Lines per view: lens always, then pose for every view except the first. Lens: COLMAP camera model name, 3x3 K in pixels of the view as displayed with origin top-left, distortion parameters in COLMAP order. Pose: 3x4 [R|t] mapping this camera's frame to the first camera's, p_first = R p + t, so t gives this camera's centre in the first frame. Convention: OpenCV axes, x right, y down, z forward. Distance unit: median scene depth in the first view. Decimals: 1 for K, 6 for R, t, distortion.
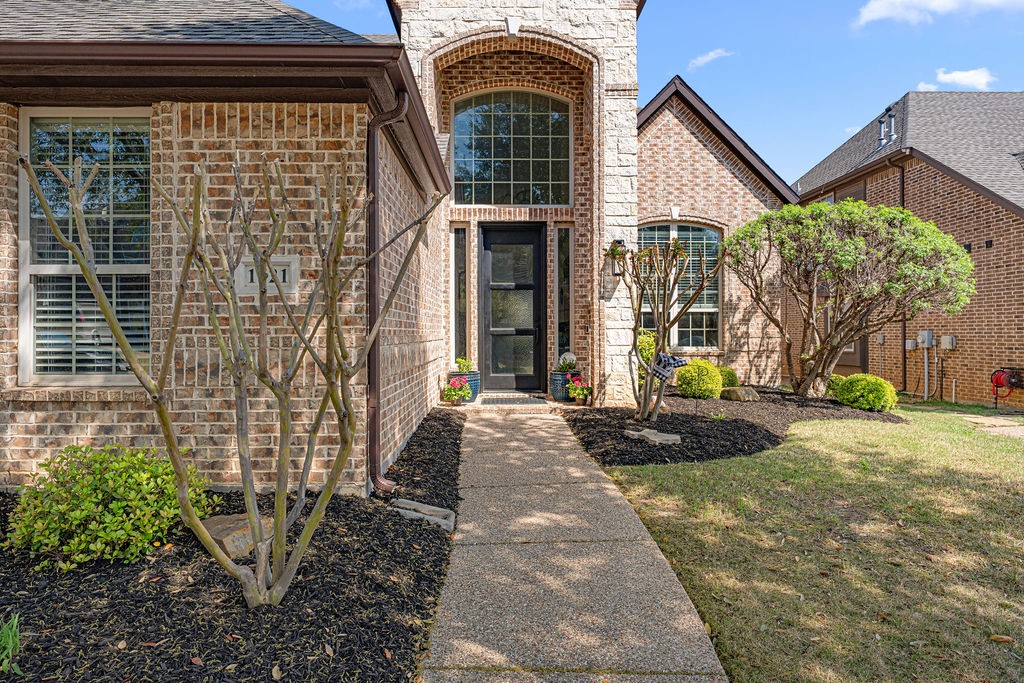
lens RADIAL K [[634.3, 0, 512.4], [0, 634.3, 335.5], [0, 0, 1]] dist [-0.006087, 0.000008]
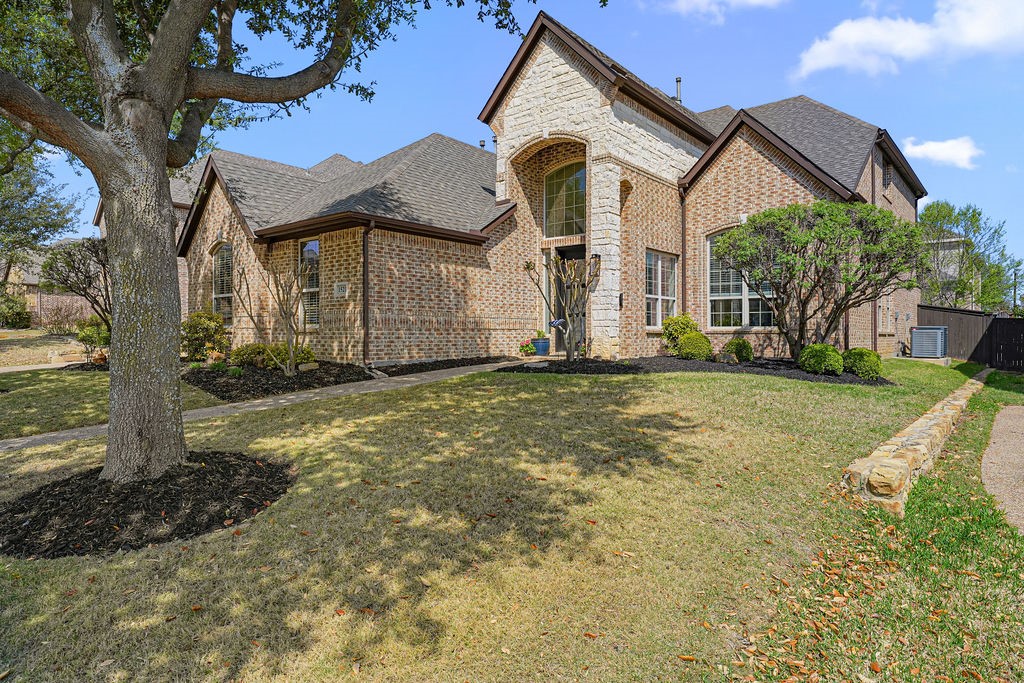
lens RADIAL K [[613.7, 0, 511.6], [0, 613.7, 341.3], [0, 0, 1]] dist [0.006250, 0.000403]
pose [[0.756276, 0.006813, -0.654217, 0.899500], [-0.005034, 0.999977, 0.004594, 0.055576], [0.654233, -0.000181, 0.756293, -0.270996]]
